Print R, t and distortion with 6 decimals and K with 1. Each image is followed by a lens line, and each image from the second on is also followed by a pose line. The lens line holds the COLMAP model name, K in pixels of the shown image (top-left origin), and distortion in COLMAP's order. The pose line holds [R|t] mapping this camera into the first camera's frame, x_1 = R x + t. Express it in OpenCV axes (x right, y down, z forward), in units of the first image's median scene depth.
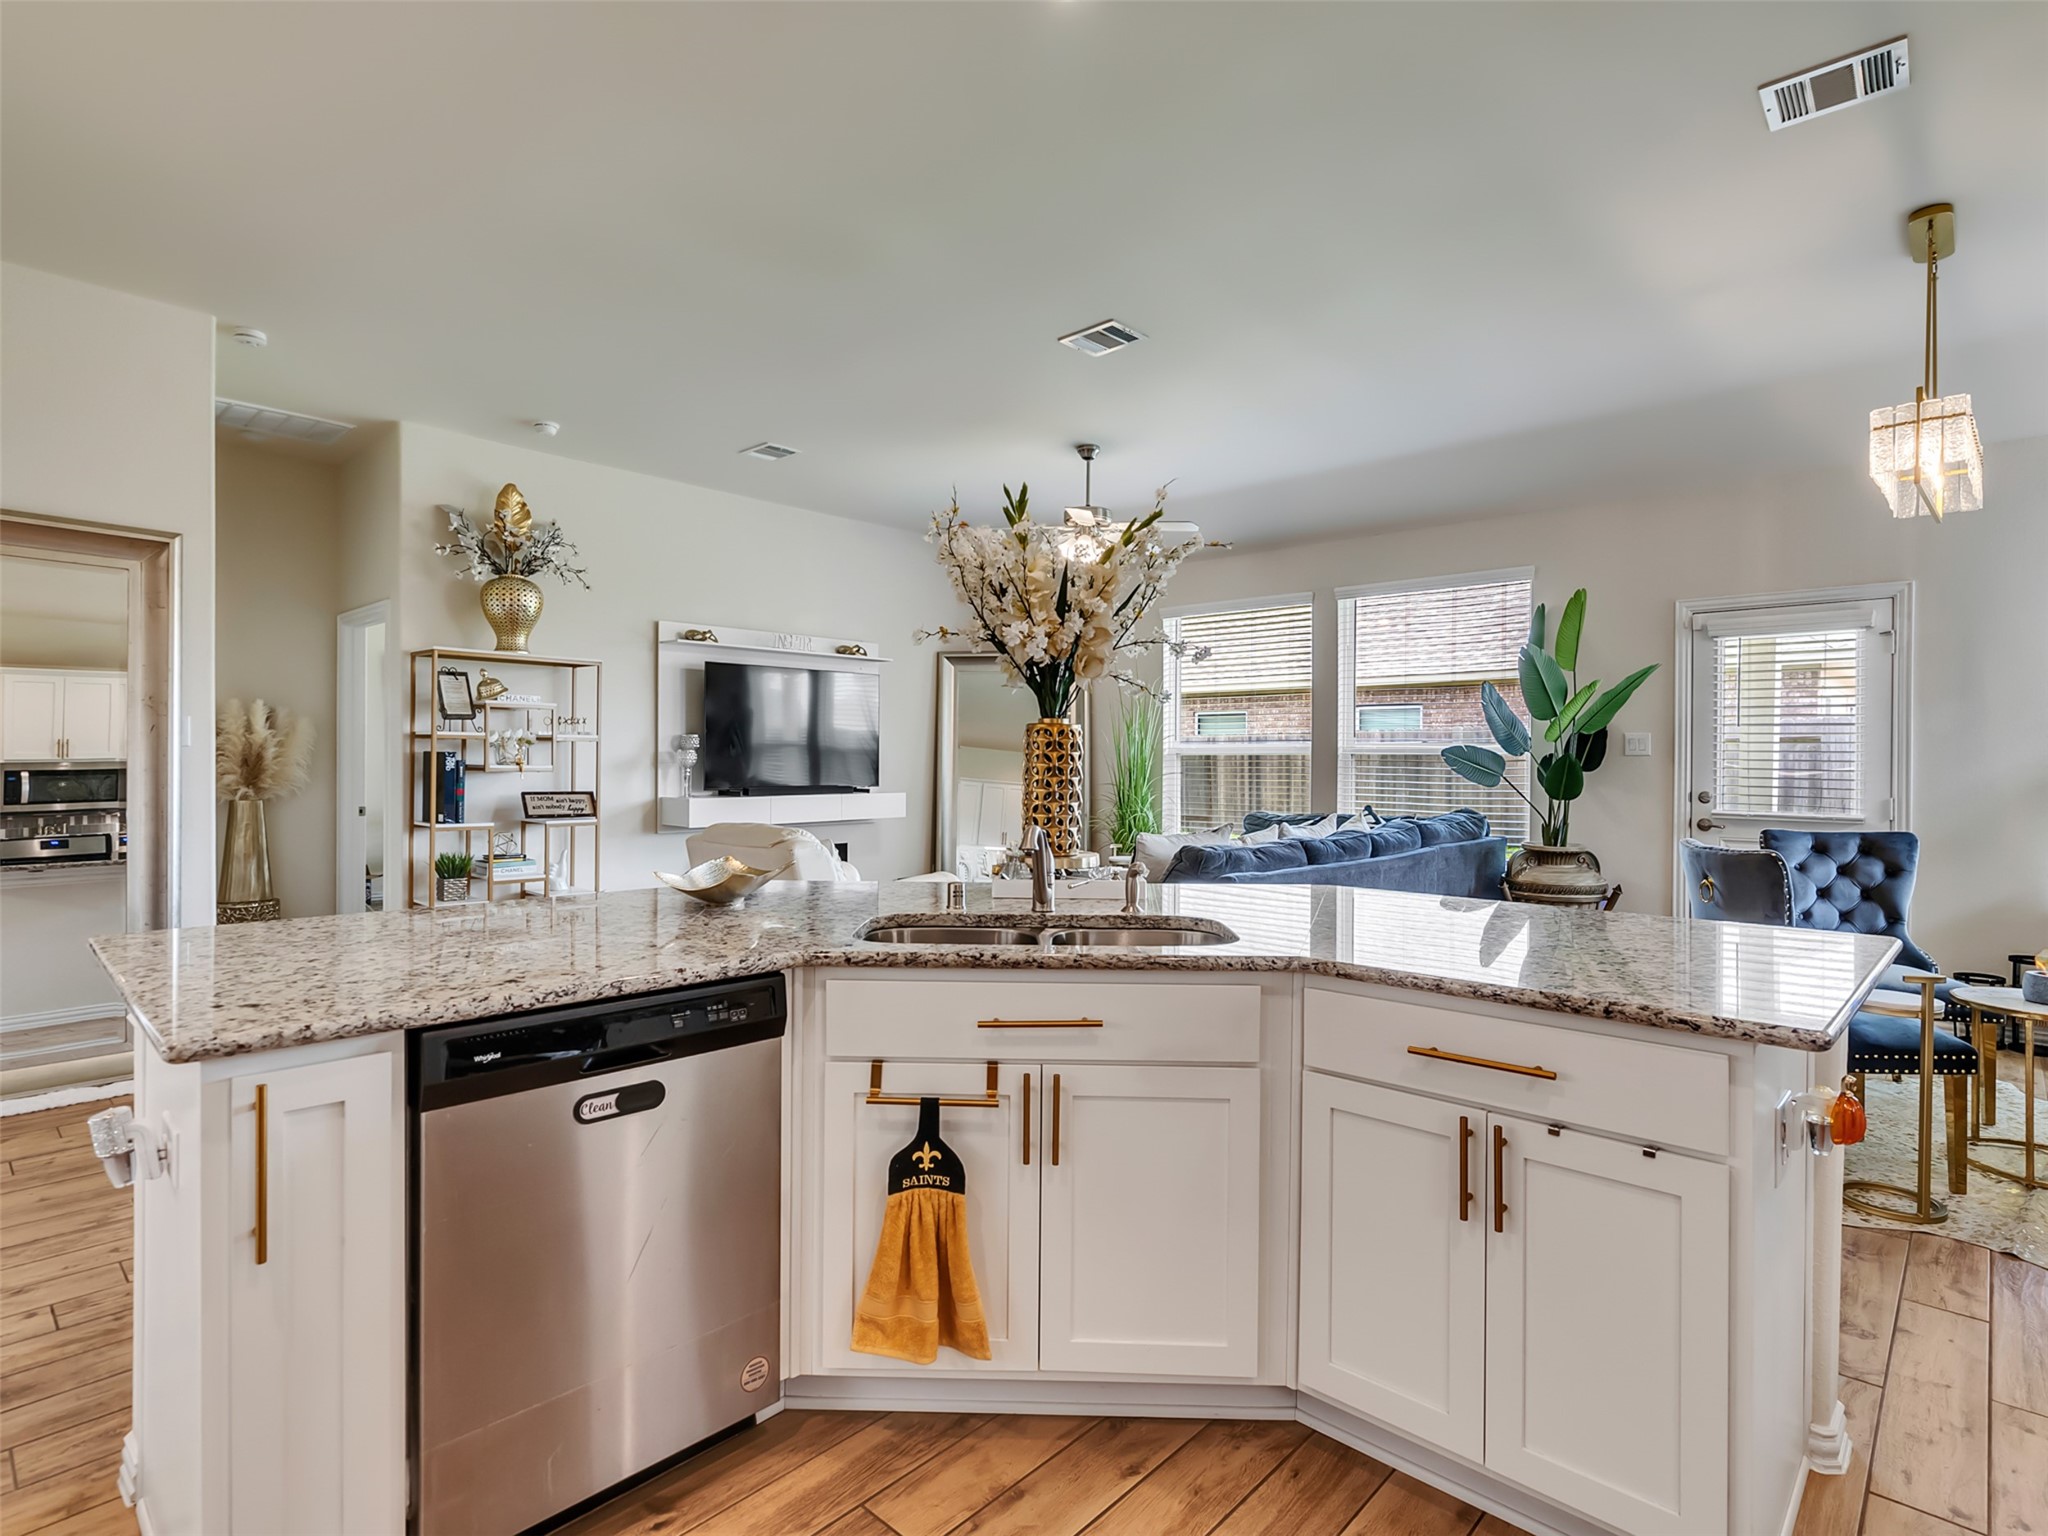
lens RADIAL K [[1051.5, 0, 1010.0], [0, 1051.5, 756.7], [0, 0, 1]] dist [-0.011997, -0.000423]
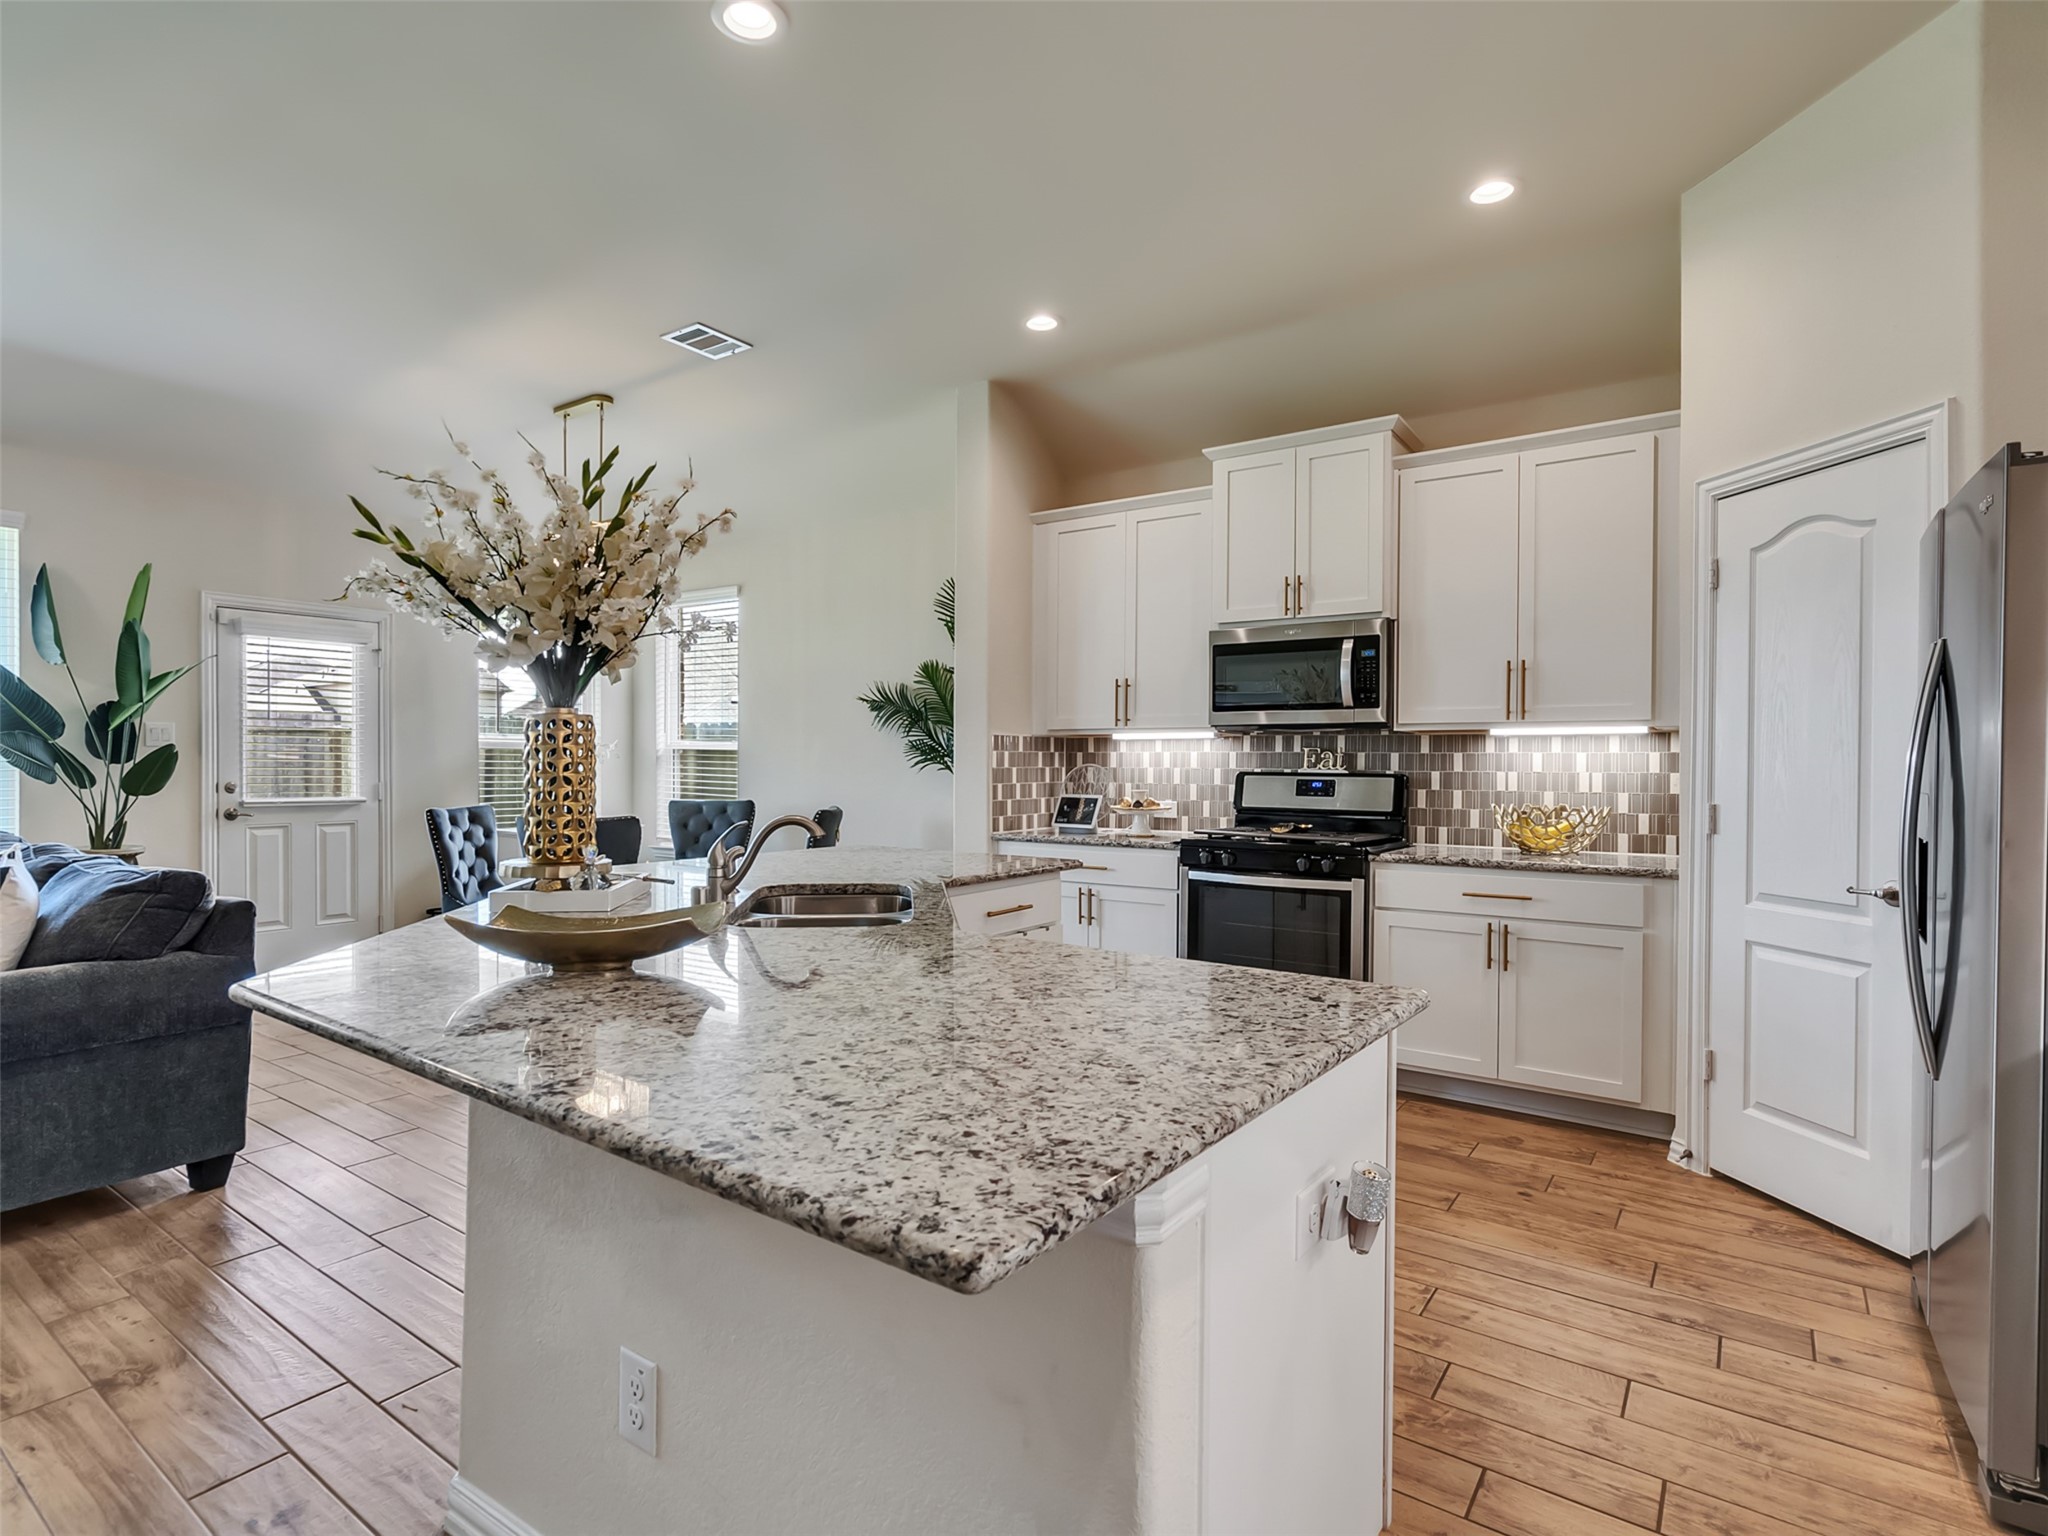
lens RADIAL K [[1047.0, 0, 1005.6], [0, 1047.0, 767.0], [0, 0, 1]] dist [-0.008323, 0.006591]
pose [[-0.132202, -0.012295, 0.991146, -0.432124], [-0.007950, 0.999904, 0.011343, 0.000653], [-0.991191, -0.006380, -0.132287, 0.362301]]
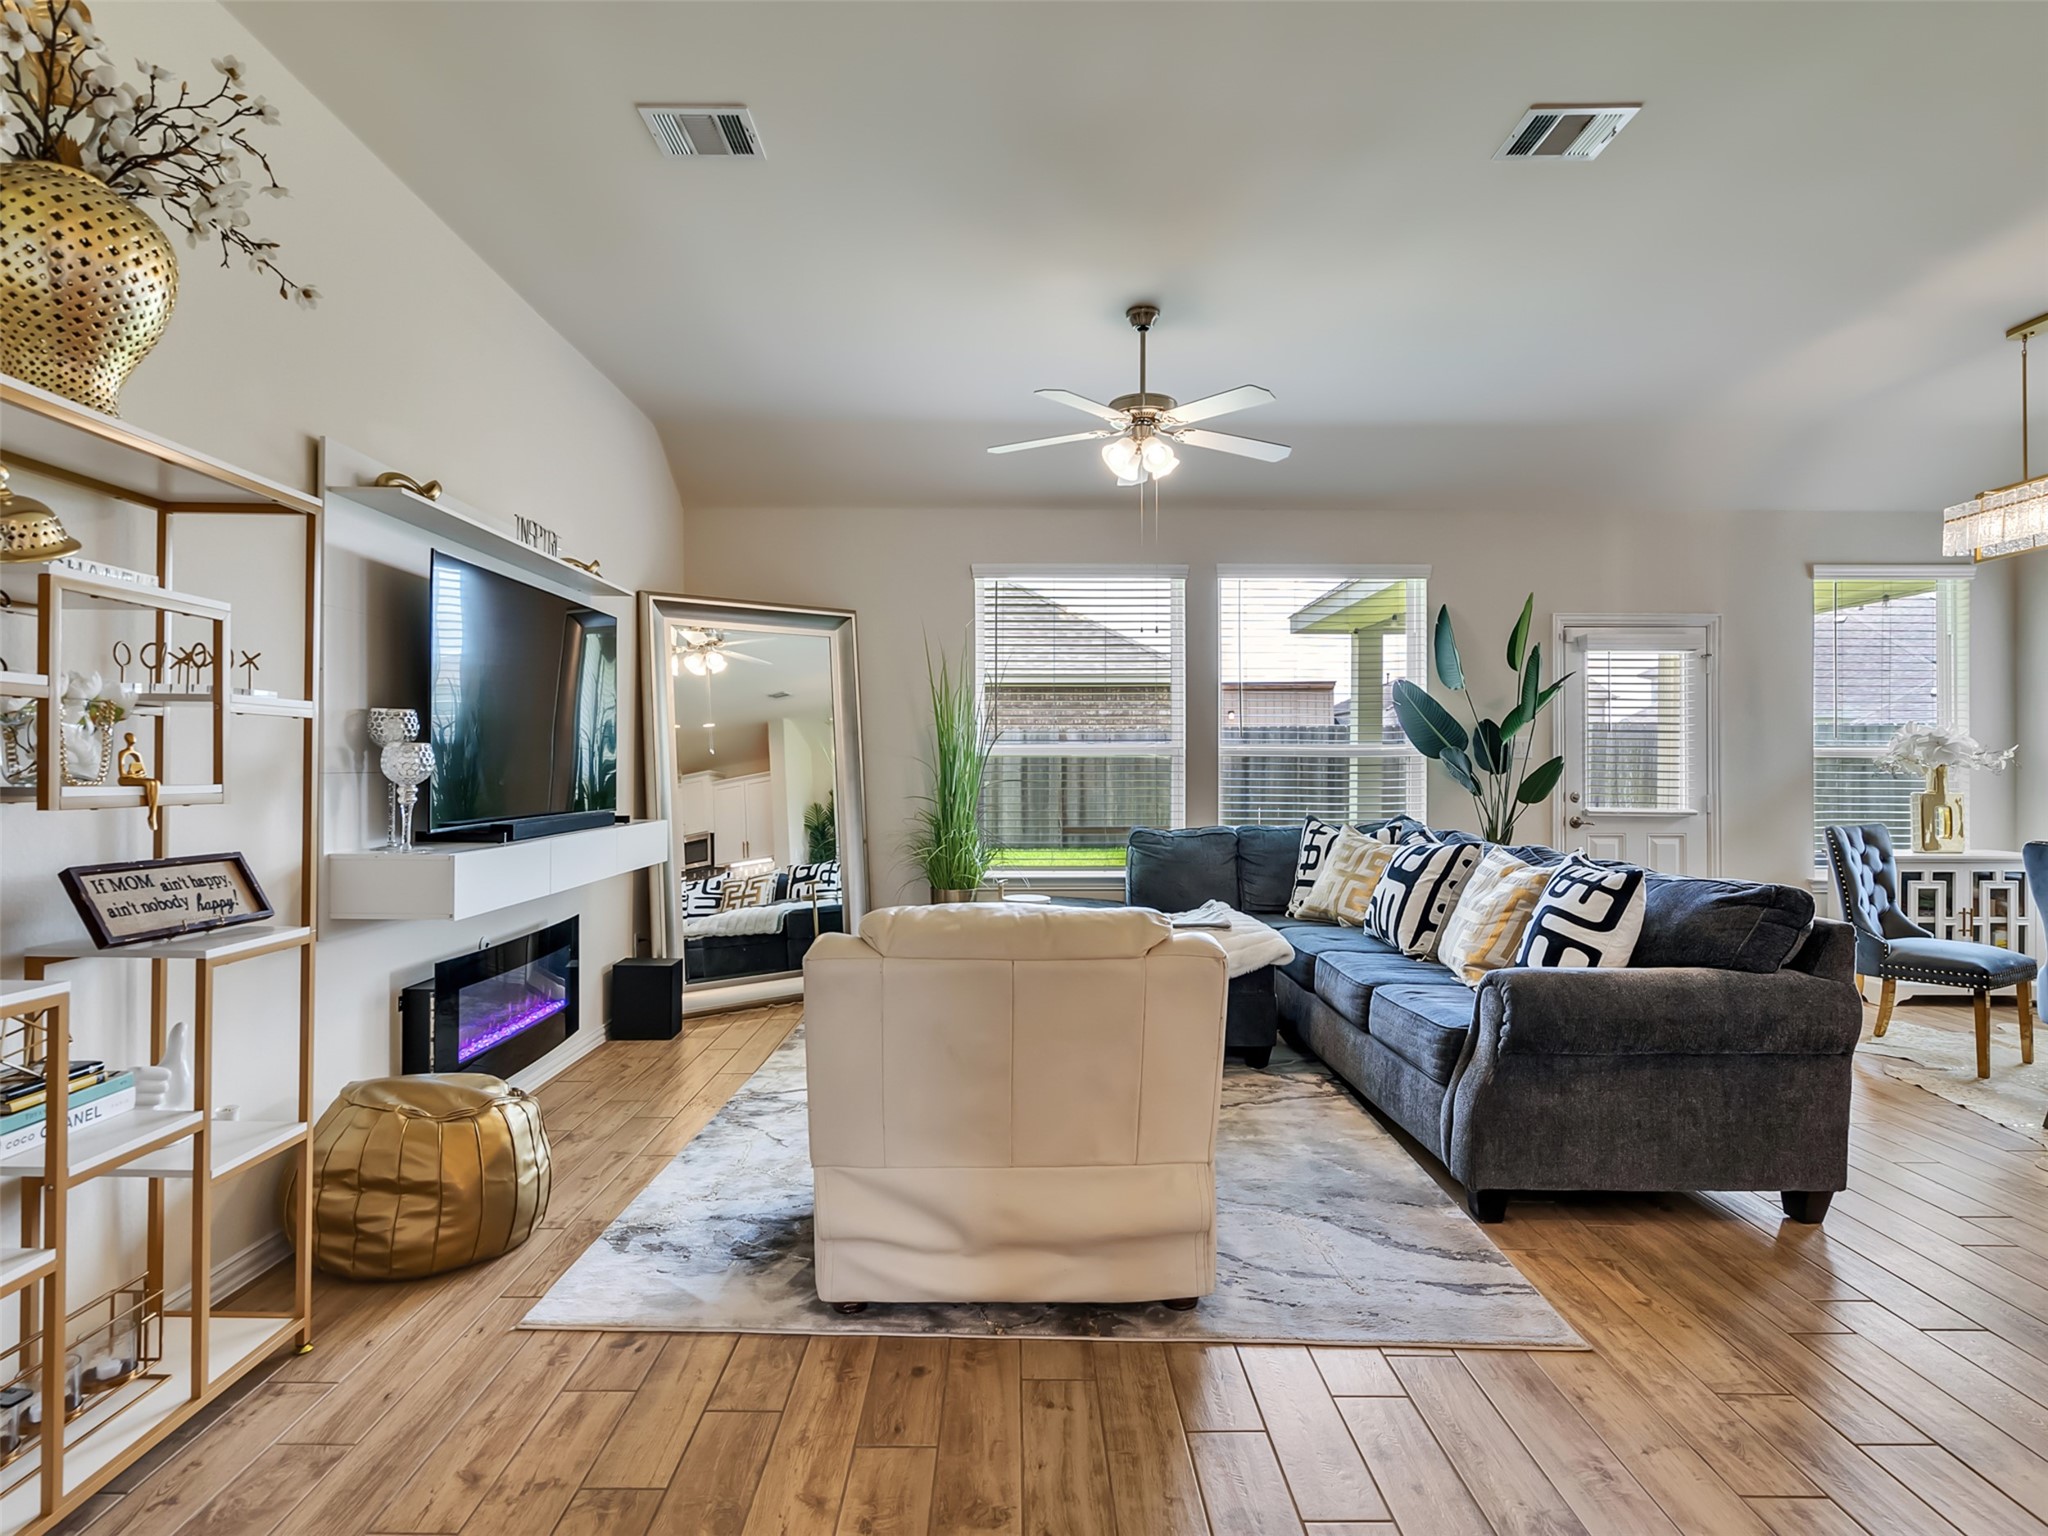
lens RADIAL K [[1047.0, 0, 1003.9], [0, 1047.0, 766.8], [0, 0, 1]] dist [-0.008323, 0.006591]
pose [[0.730994, -0.004309, 0.682370, -0.484303], [0.000245, 0.999982, 0.006053, 0.000295], [-0.682384, -0.004258, 0.730982, 0.582665]]
